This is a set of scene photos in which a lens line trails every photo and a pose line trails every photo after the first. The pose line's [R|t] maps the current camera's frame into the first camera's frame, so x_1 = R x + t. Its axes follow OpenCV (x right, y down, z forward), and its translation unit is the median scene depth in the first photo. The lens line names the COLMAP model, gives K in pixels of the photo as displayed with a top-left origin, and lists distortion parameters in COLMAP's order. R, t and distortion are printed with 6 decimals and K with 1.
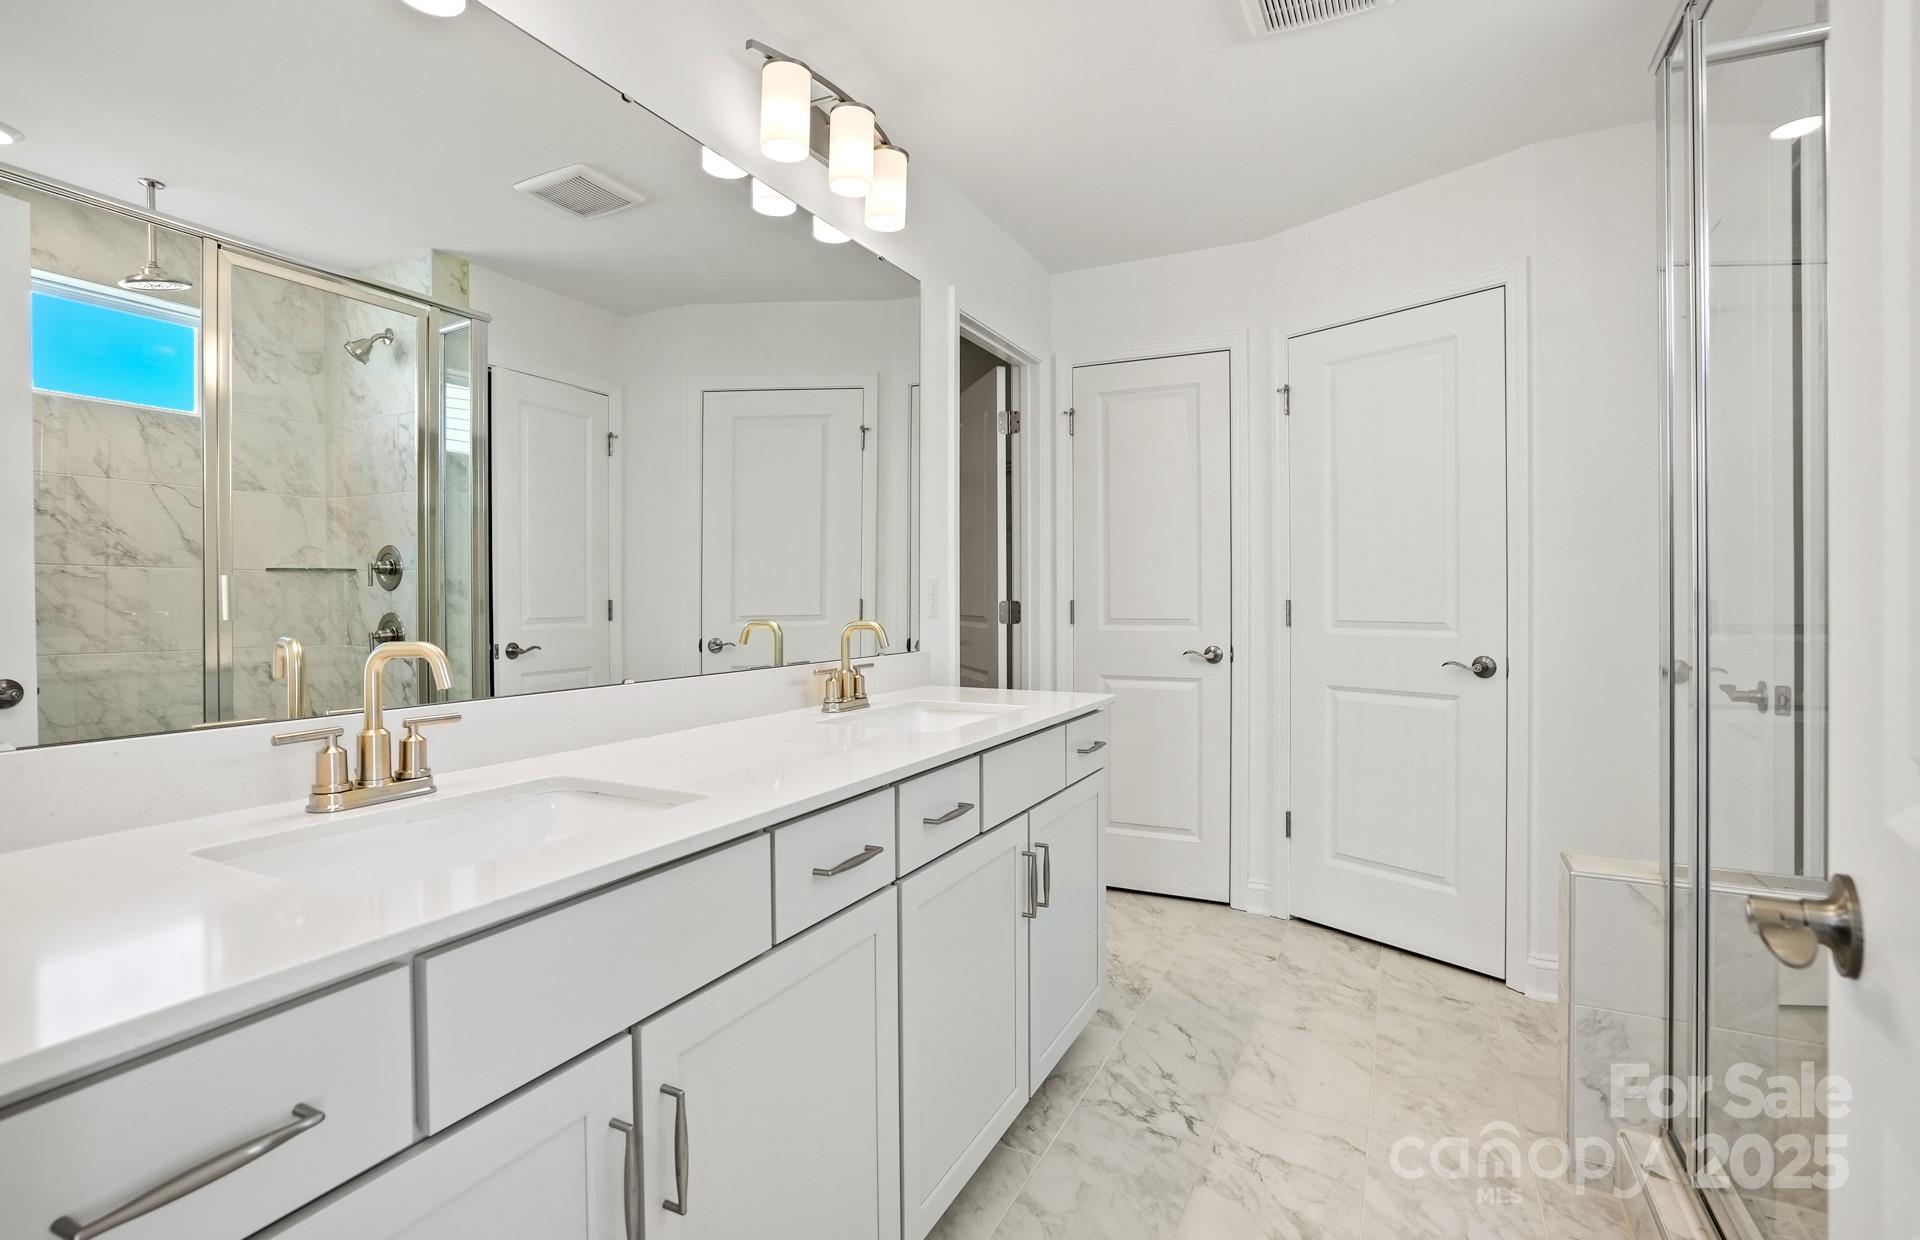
lens RADIAL K [[905.5, 0, 953.4], [0, 905.5, 583.8], [0, 0, 1]] dist [-0.050031, 0.023032]
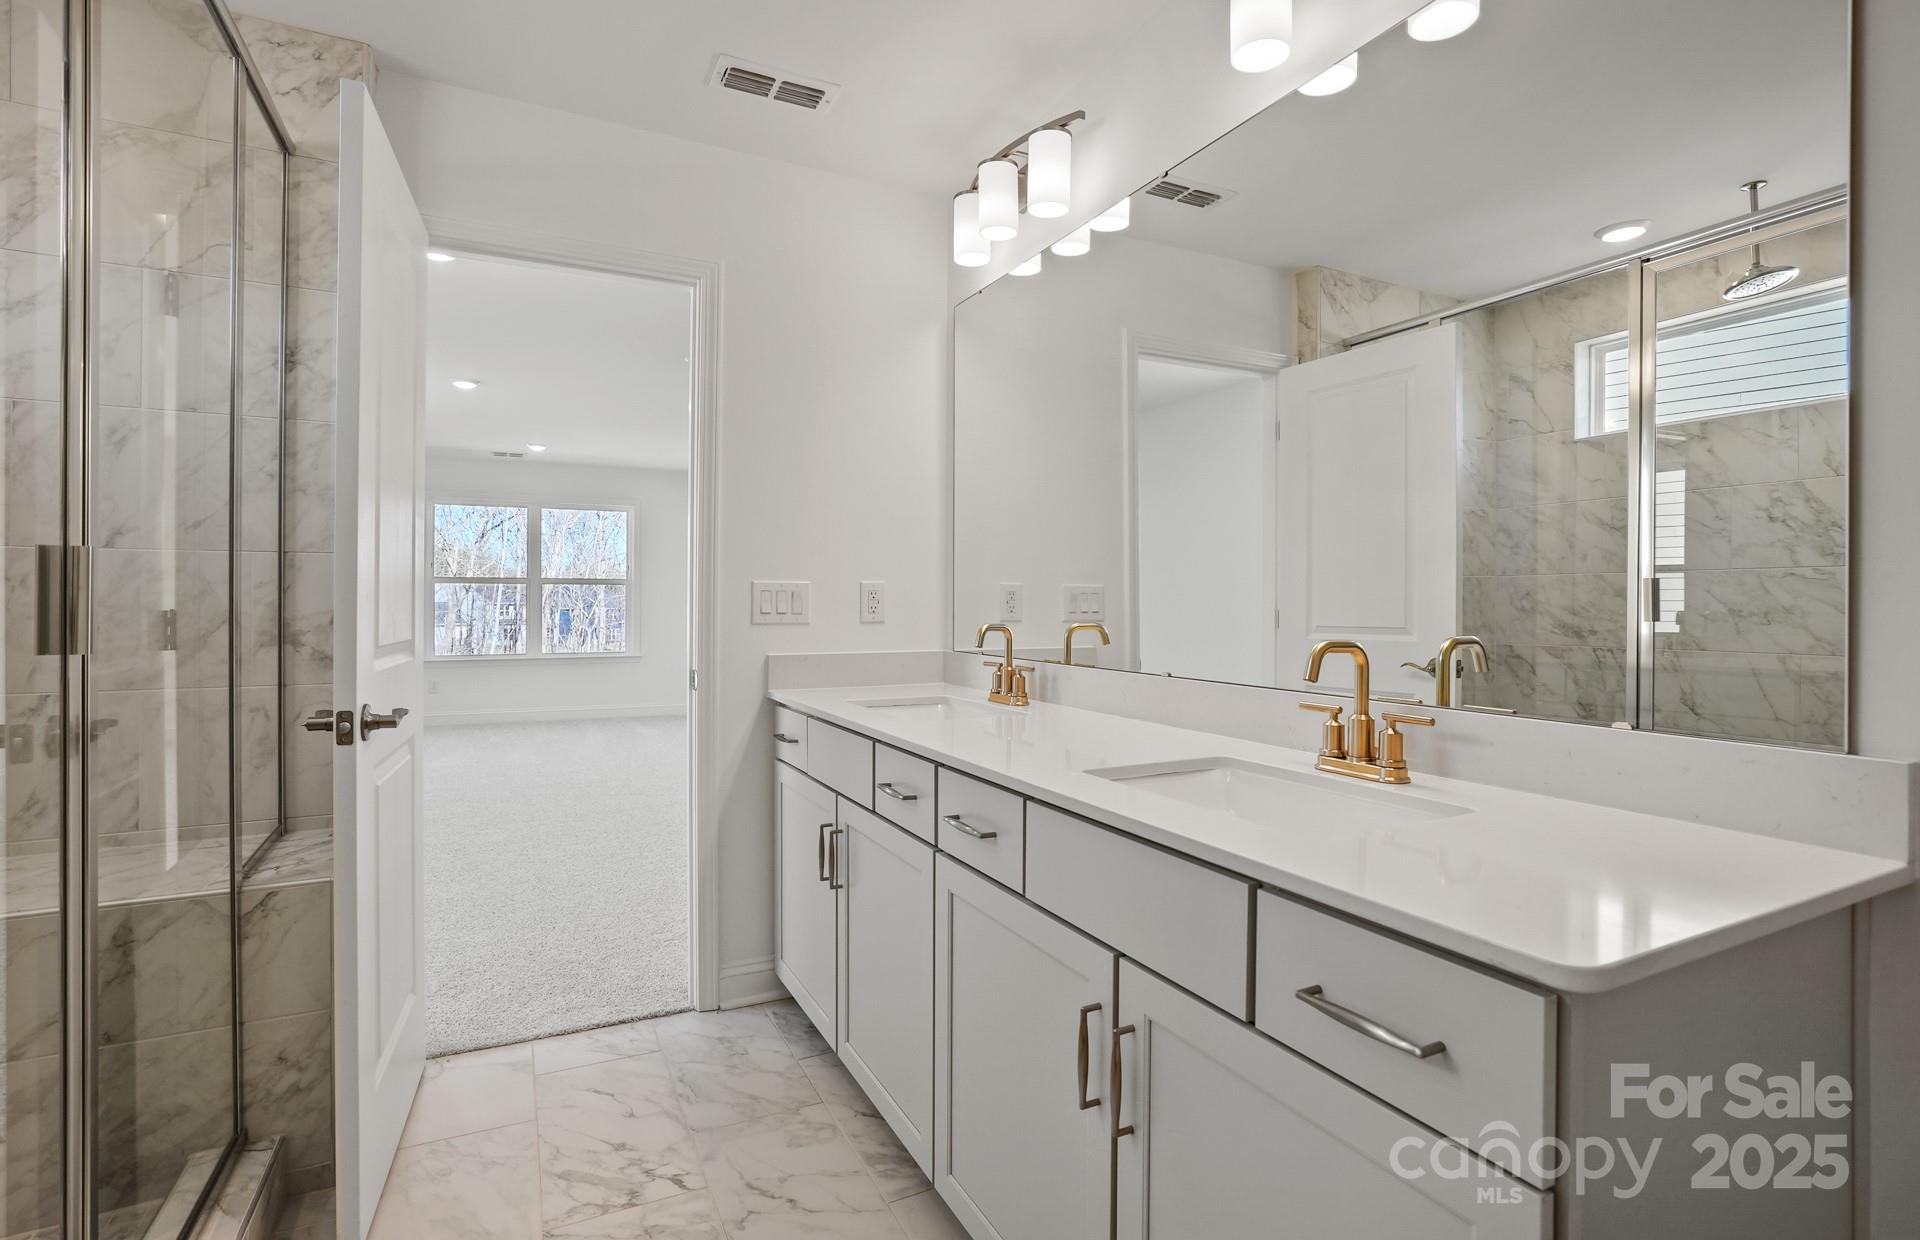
lens RADIAL K [[901.0, 0, 954.6], [0, 901.0, 594.2], [0, 0, 1]] dist [-0.055607, 0.027651]
pose [[-0.581070, -0.001399, -0.813852, 0.405498], [0.016710, 0.999767, -0.013649, 0.007323], [0.813682, -0.021530, -0.580912, 0.799141]]
